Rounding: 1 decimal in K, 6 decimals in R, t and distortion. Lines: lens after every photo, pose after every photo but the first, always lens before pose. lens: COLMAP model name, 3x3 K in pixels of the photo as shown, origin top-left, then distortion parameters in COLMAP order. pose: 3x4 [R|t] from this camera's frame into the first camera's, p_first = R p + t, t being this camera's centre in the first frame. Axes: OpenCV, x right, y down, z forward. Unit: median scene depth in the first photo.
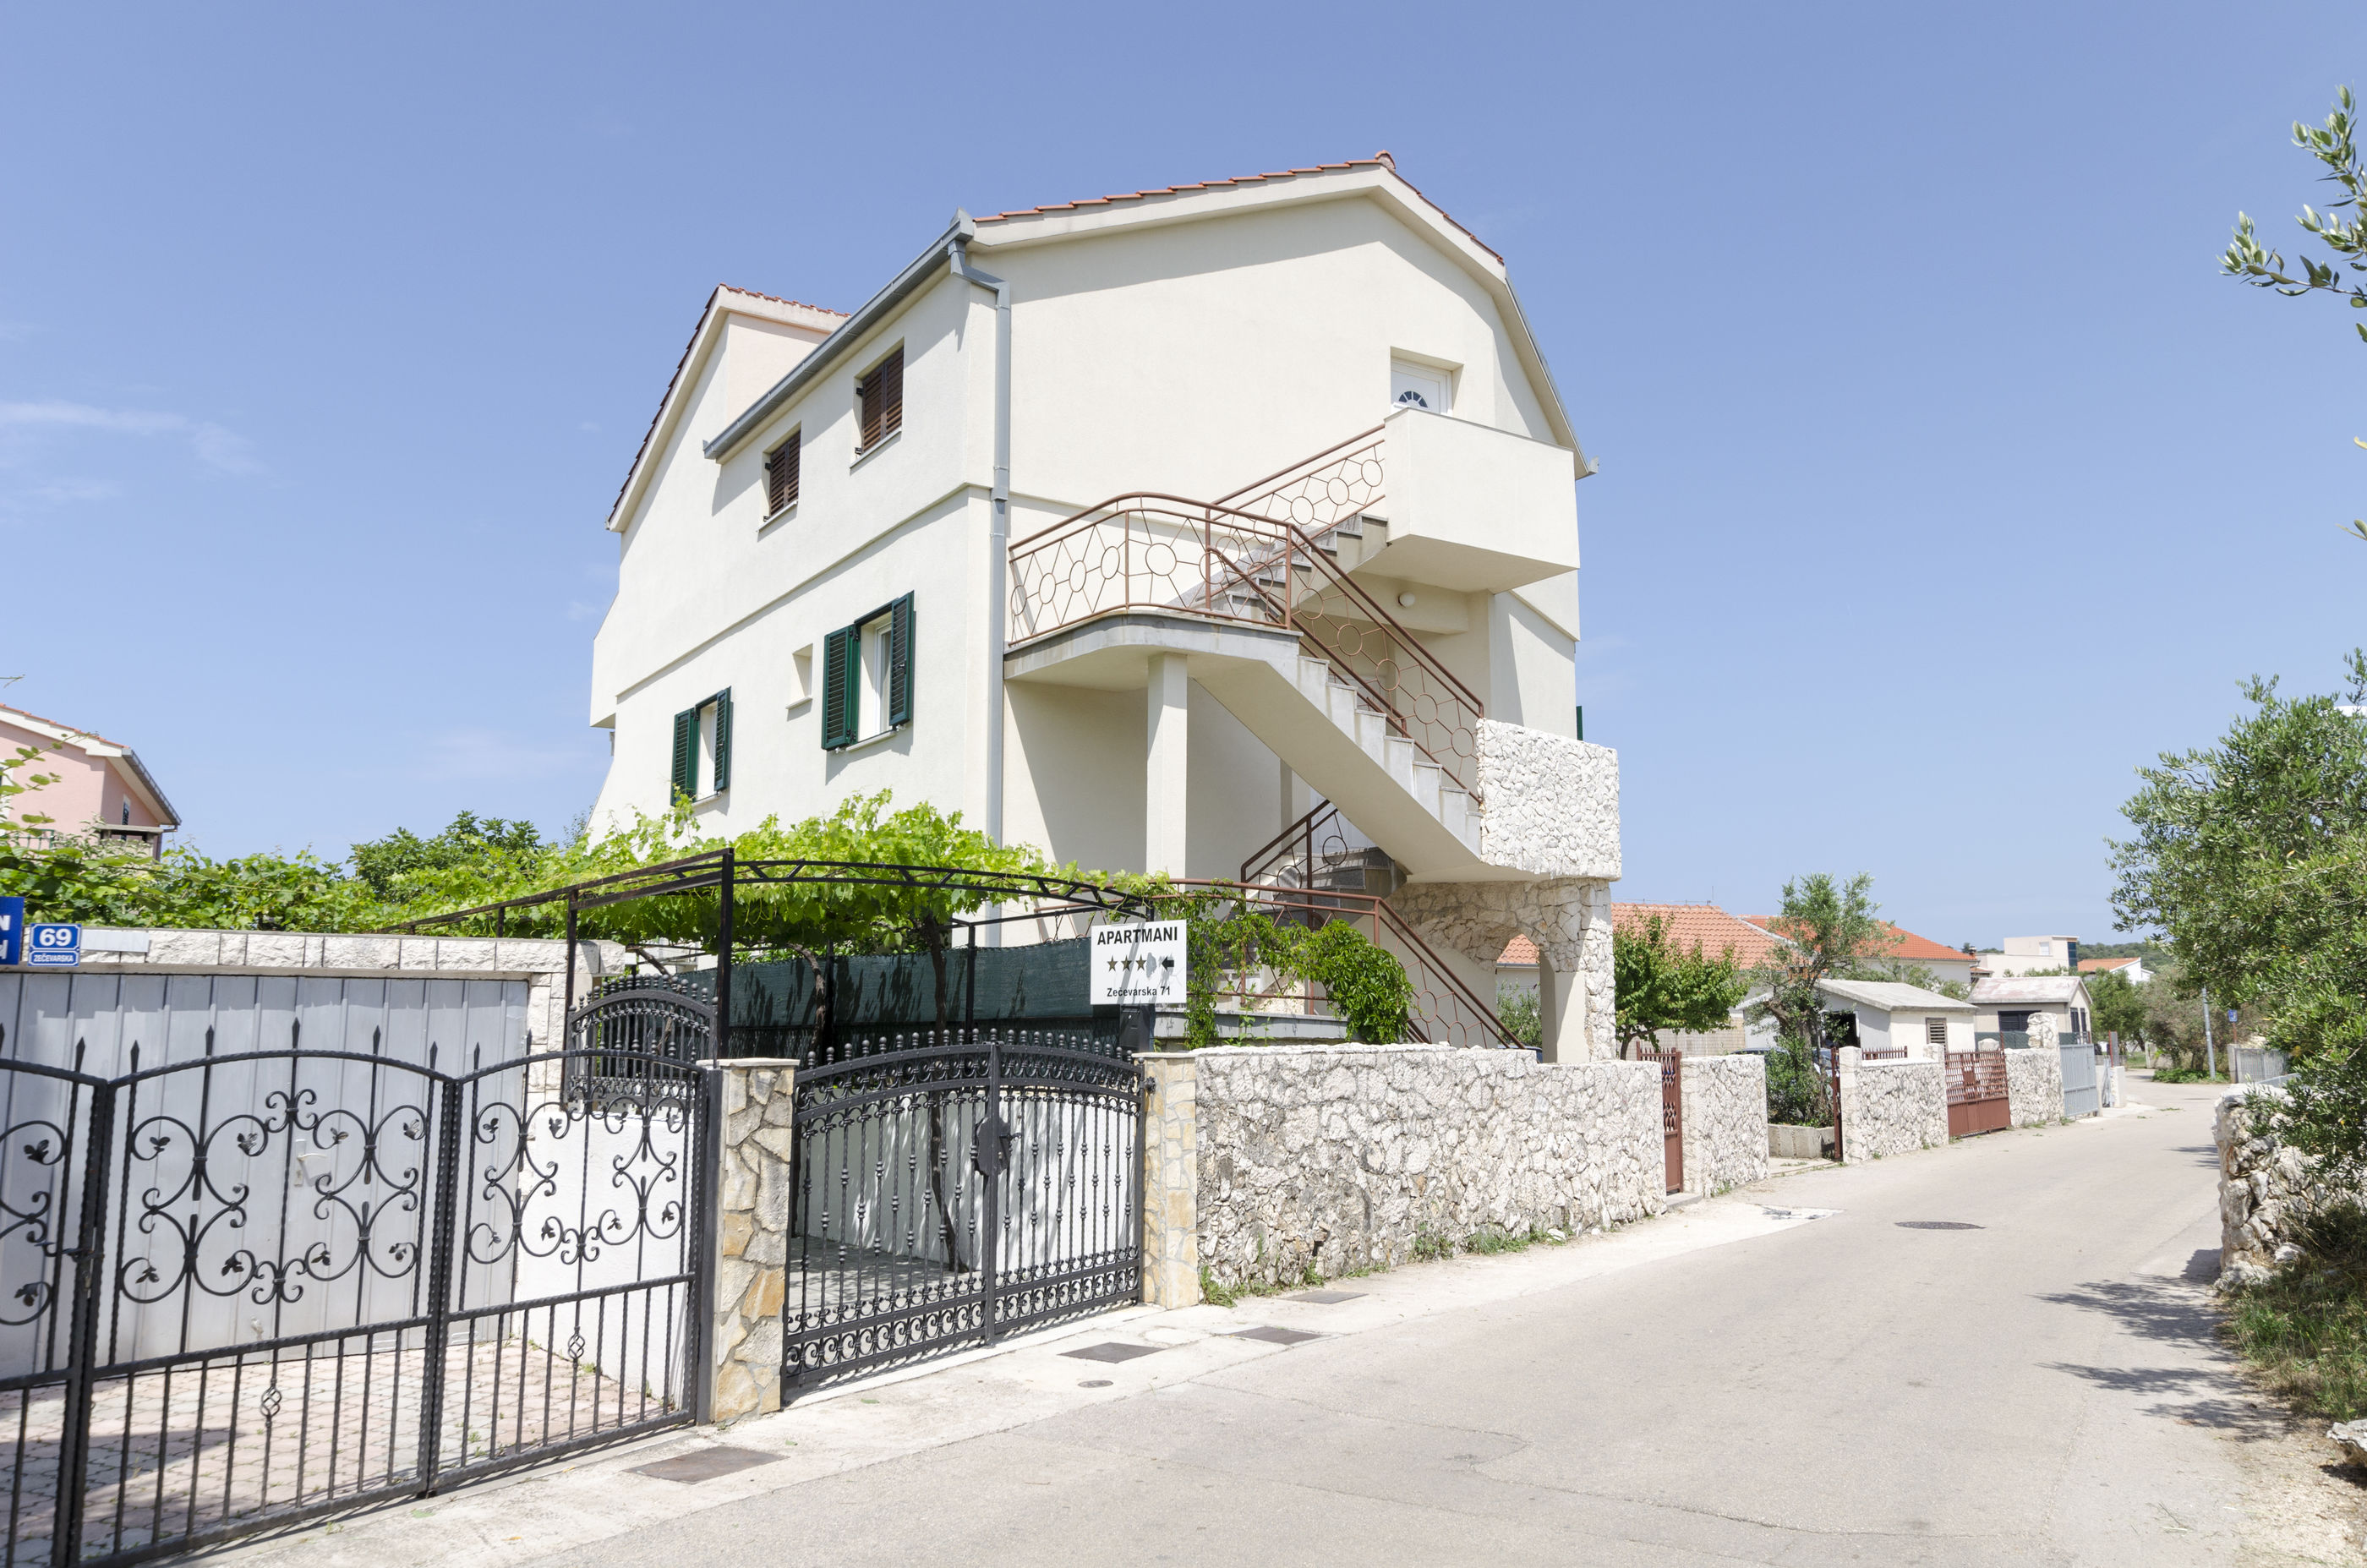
lens RADIAL K [[1686.1, 0, 1183.6], [0, 1686.1, 781.7], [0, 0, 1]] dist [-0.009568, -0.000778]
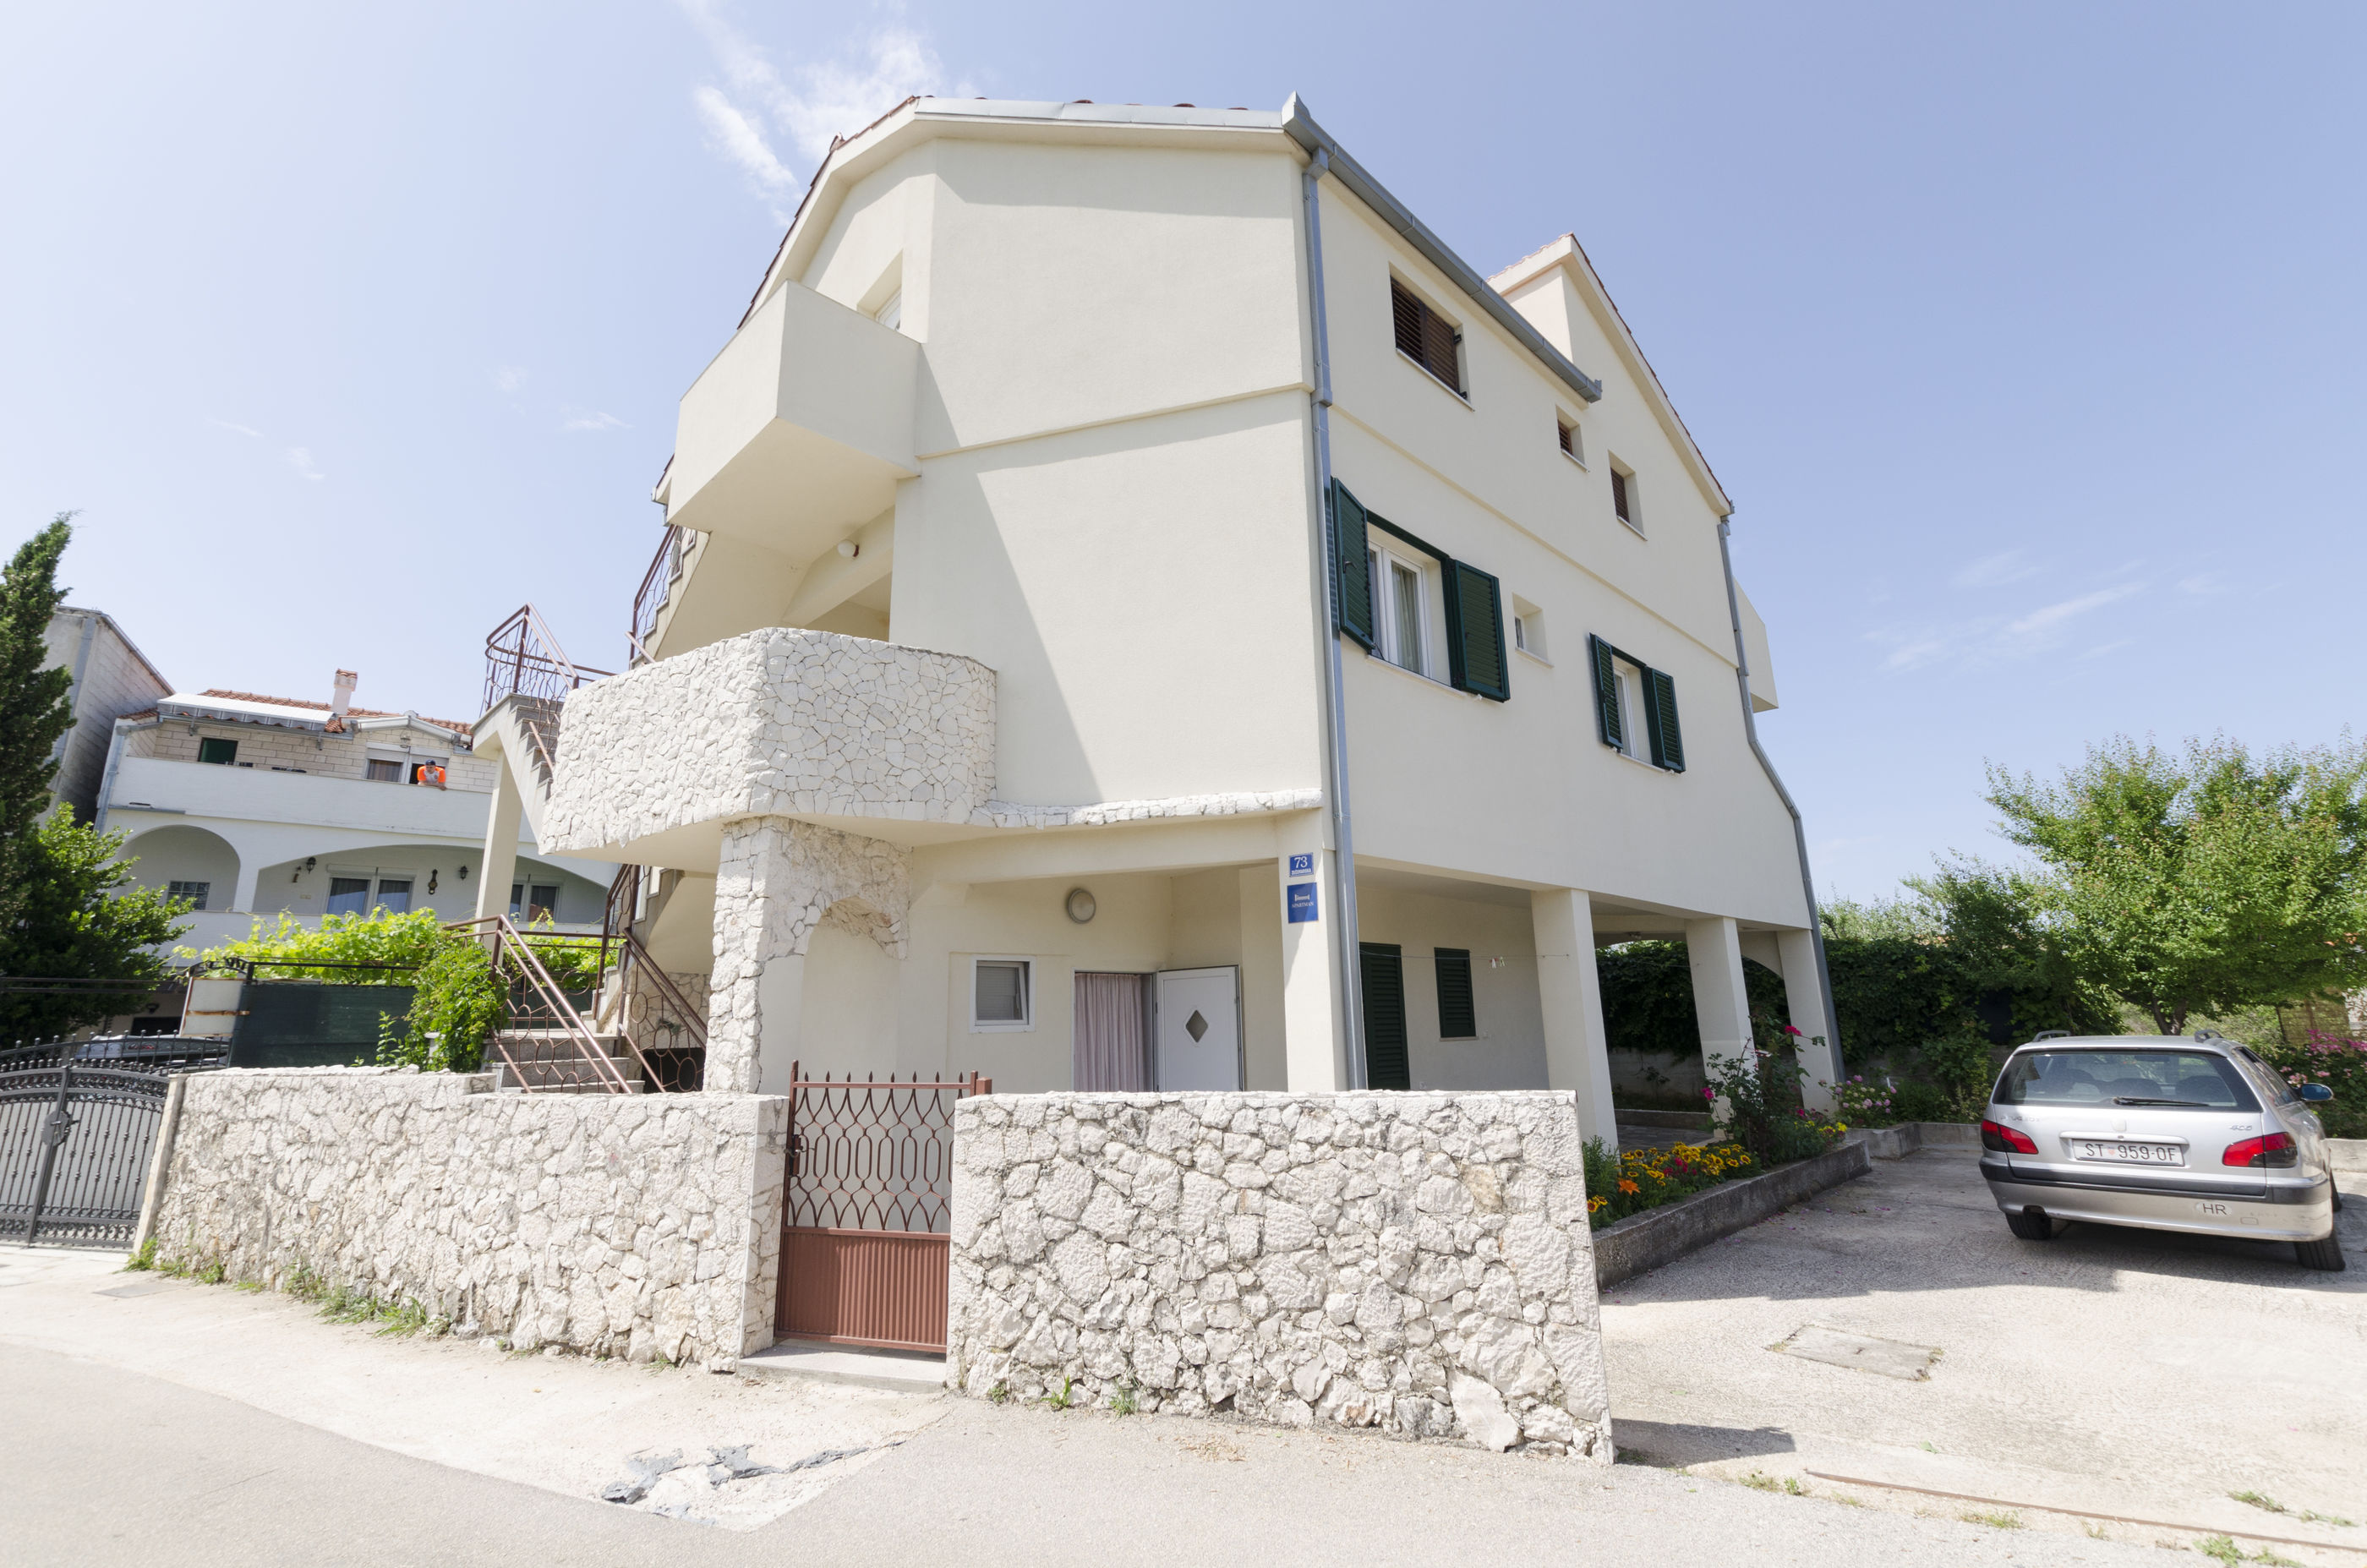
lens RADIAL K [[1029.0, 0, 1182.4], [0, 1029.0, 790.6], [0, 0, 1]] dist [0.007908, -0.003663]
pose [[0.211119, -0.251038, -0.944674, 0.891118], [0.148238, 0.963502, -0.222913, 0.213015], [0.966154, -0.092976, 0.240626, 1.385084]]
